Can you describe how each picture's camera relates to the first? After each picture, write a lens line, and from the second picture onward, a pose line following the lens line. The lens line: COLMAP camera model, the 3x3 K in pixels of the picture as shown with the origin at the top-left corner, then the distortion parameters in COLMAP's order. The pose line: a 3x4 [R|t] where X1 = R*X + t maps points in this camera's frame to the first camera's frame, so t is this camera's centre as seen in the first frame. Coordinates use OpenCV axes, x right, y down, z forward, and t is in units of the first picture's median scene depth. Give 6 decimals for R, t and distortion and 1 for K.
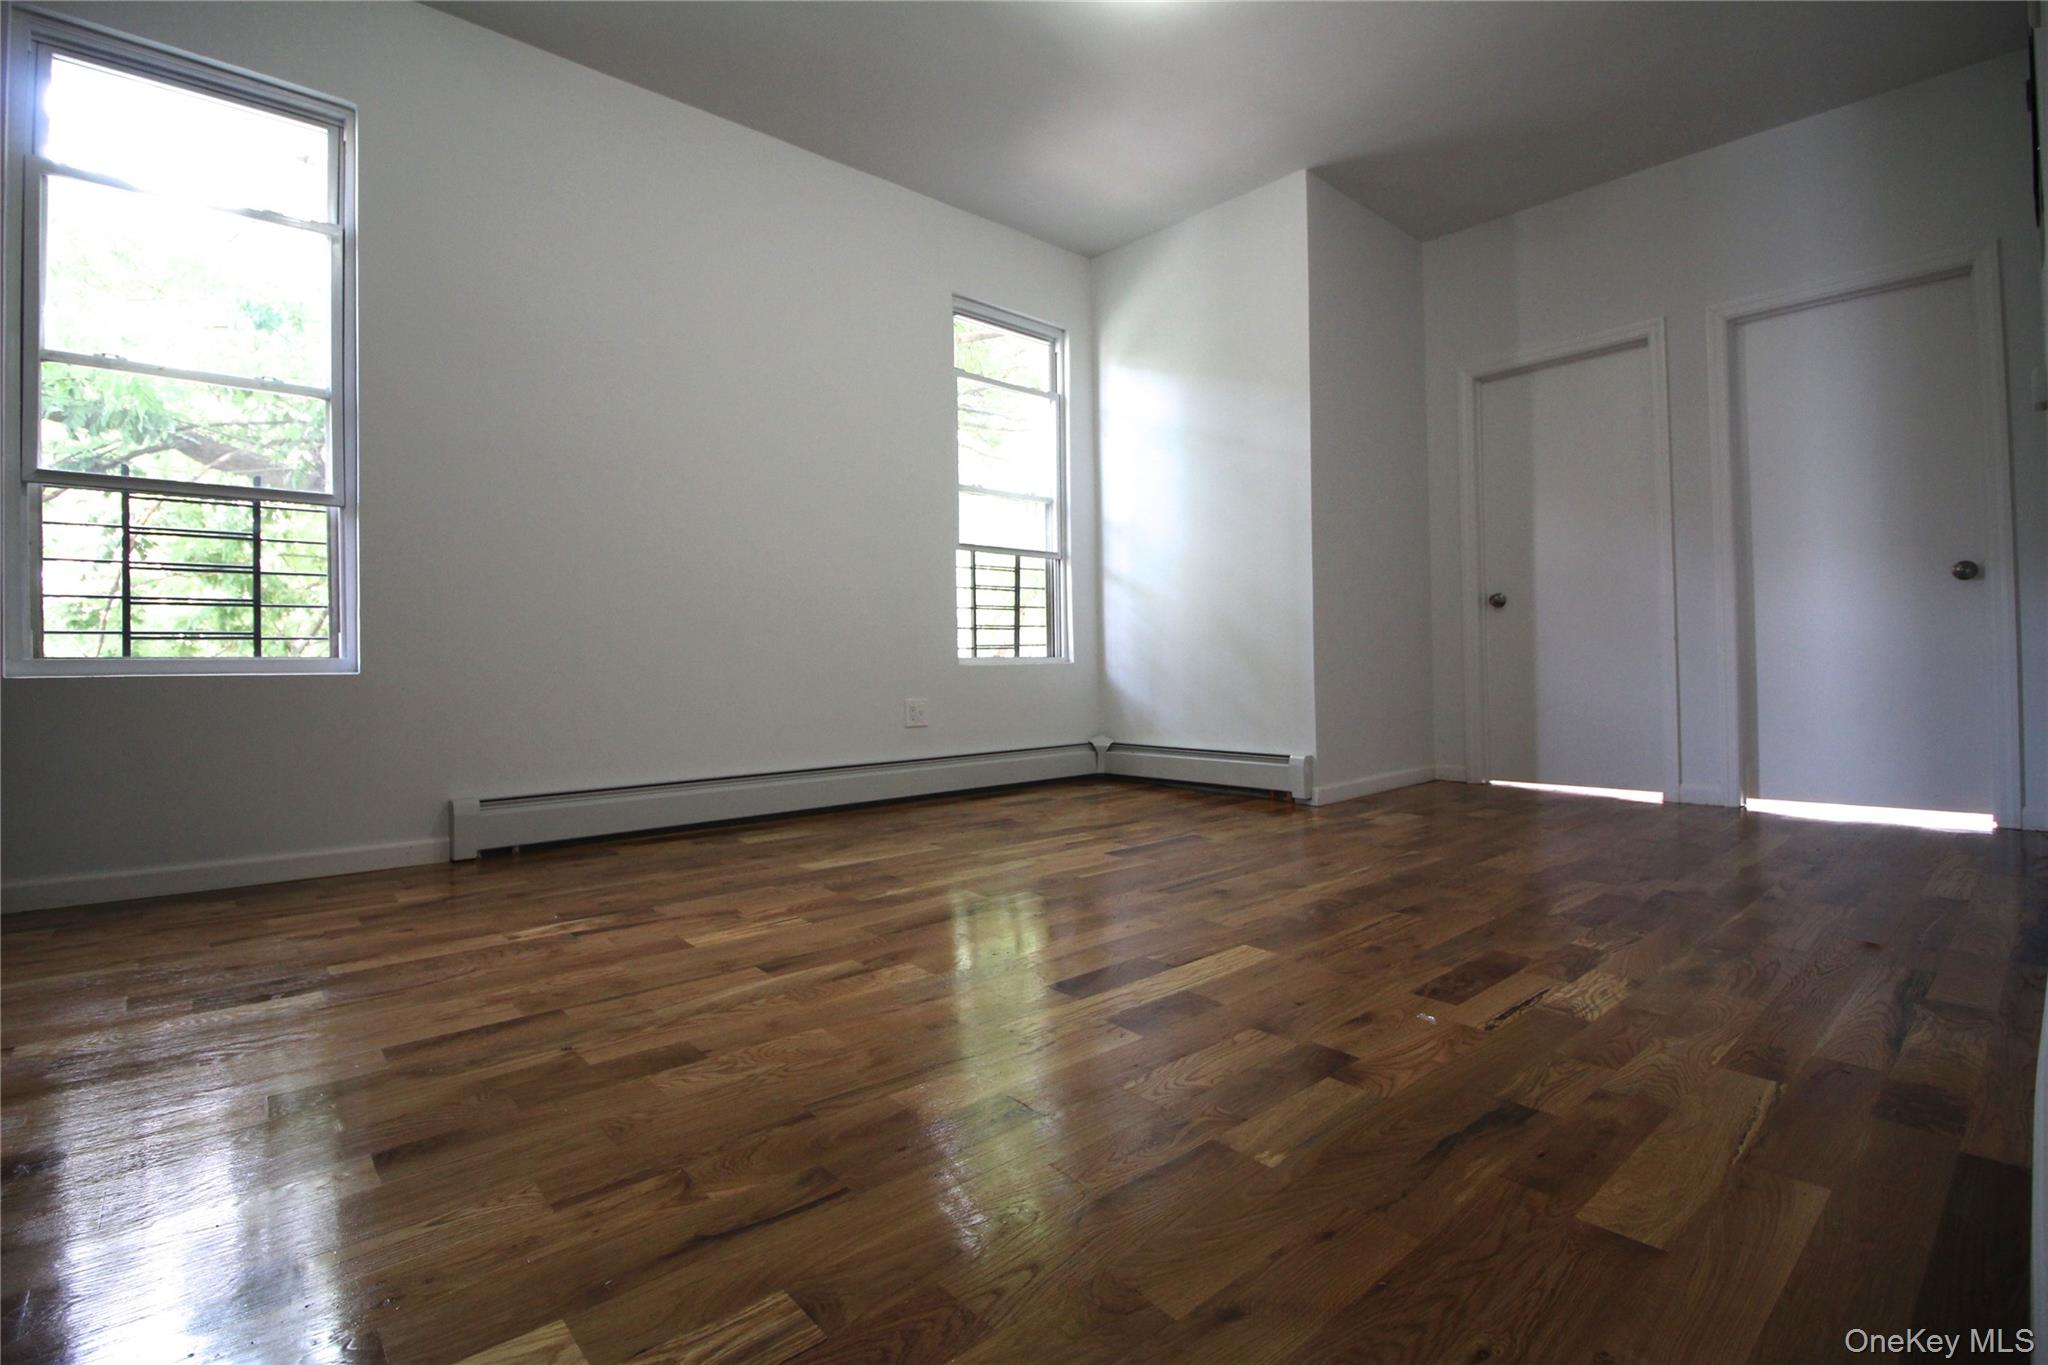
lens RADIAL K [[946.0, 0, 1012.7], [0, 946.0, 656.5], [0, 0, 1]] dist [-0.004263, -0.009140]
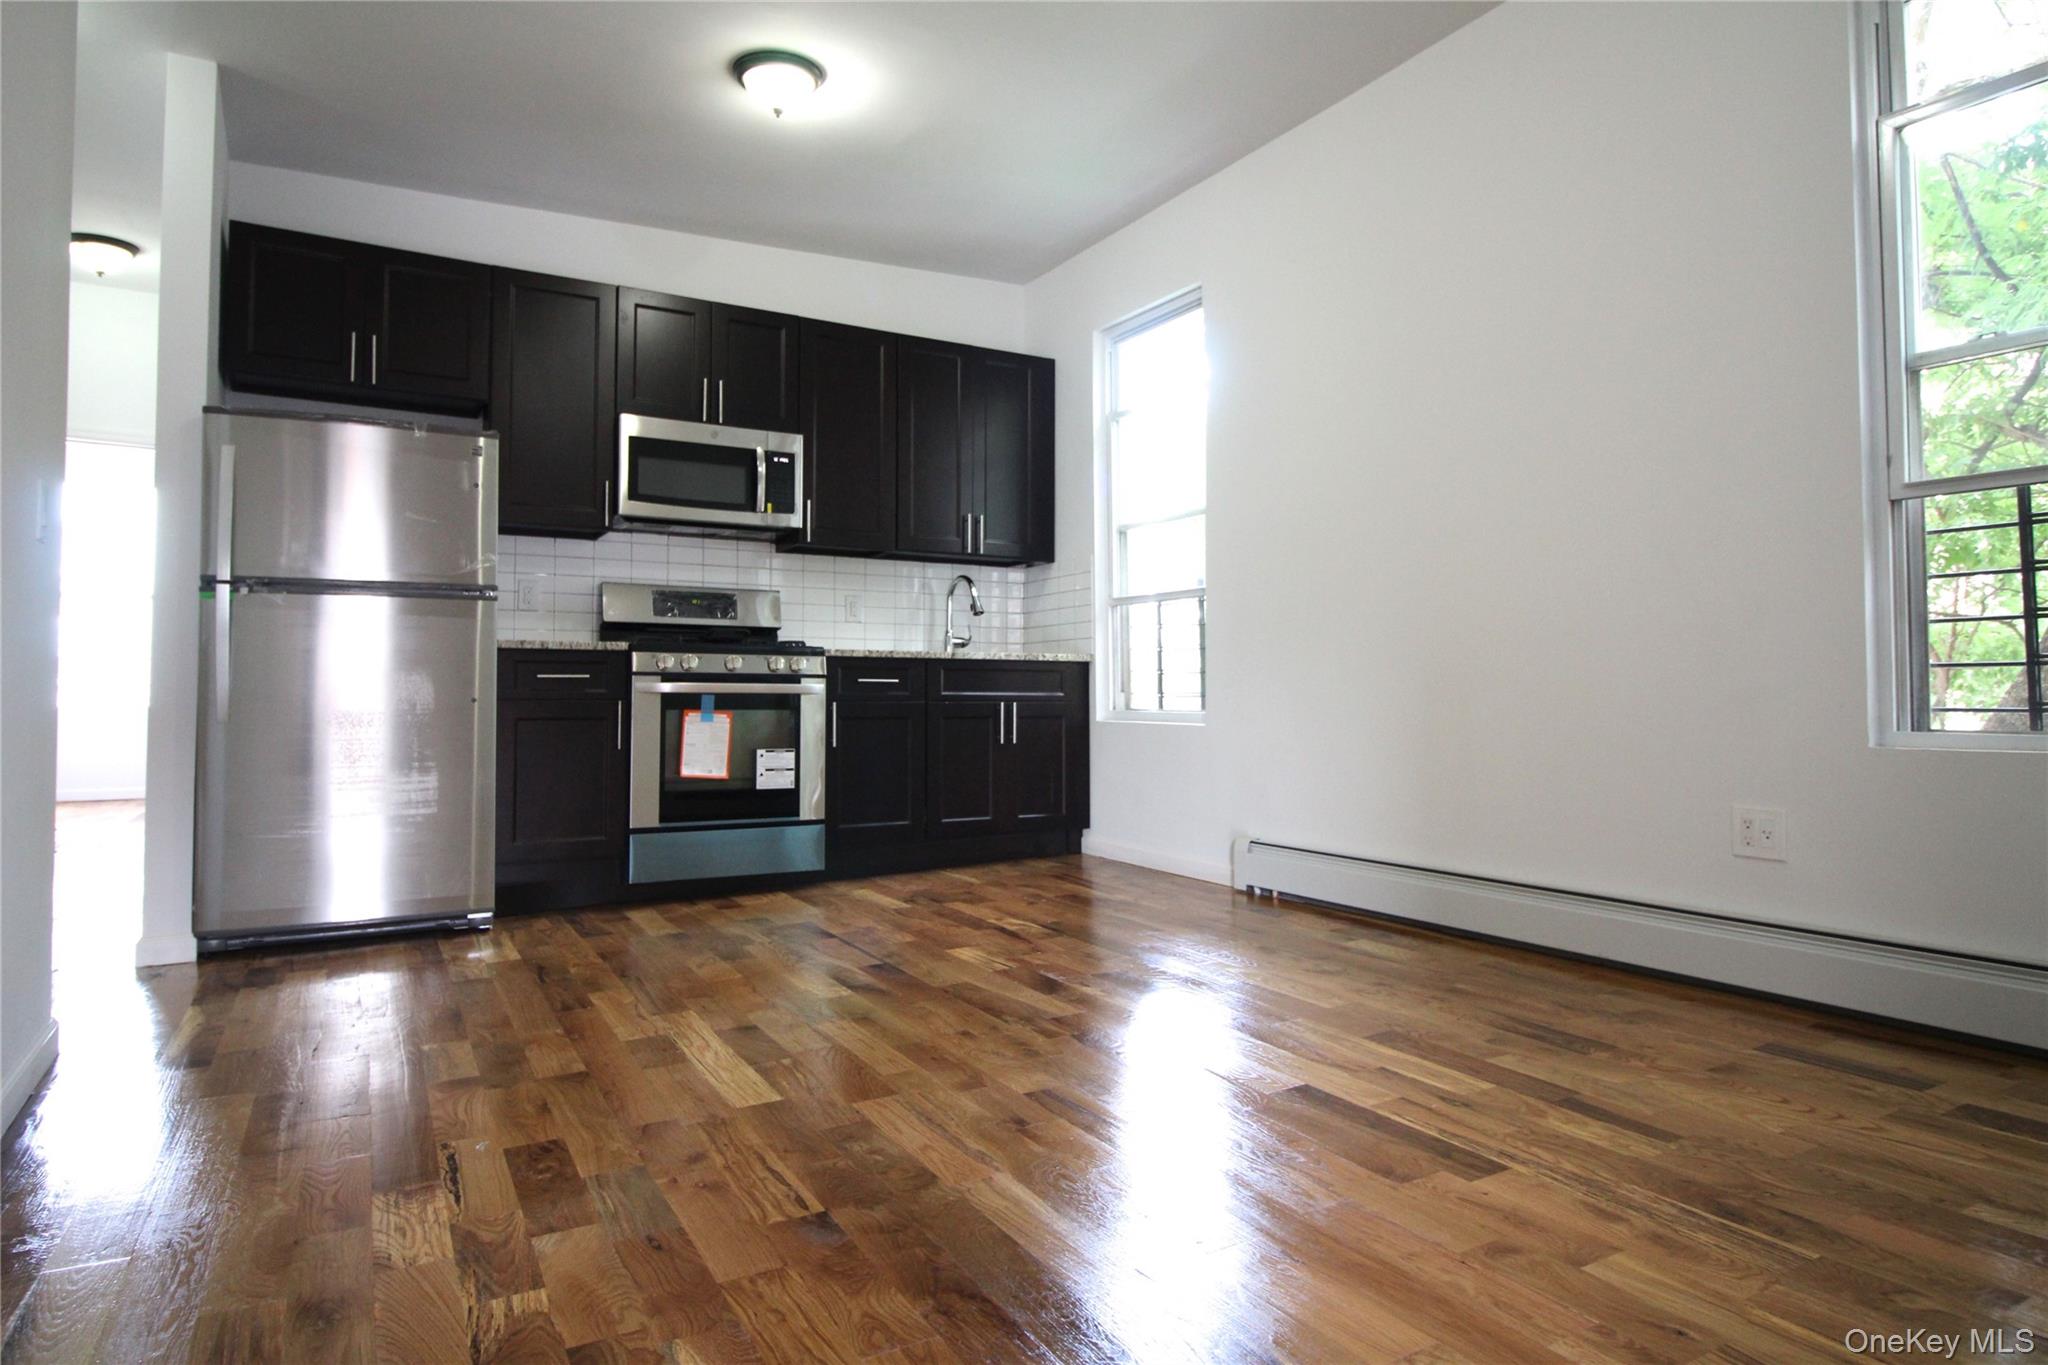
lens RADIAL K [[1187.5, 0, 1025.3], [0, 1187.5, 661.6], [0, 0, 1]] dist [0.002942, -0.006959]
pose [[-0.197371, -0.011745, -0.980258, 0.964298], [0.012905, 0.999810, -0.014578, -0.049215], [0.980244, -0.015528, -0.197182, 1.109531]]
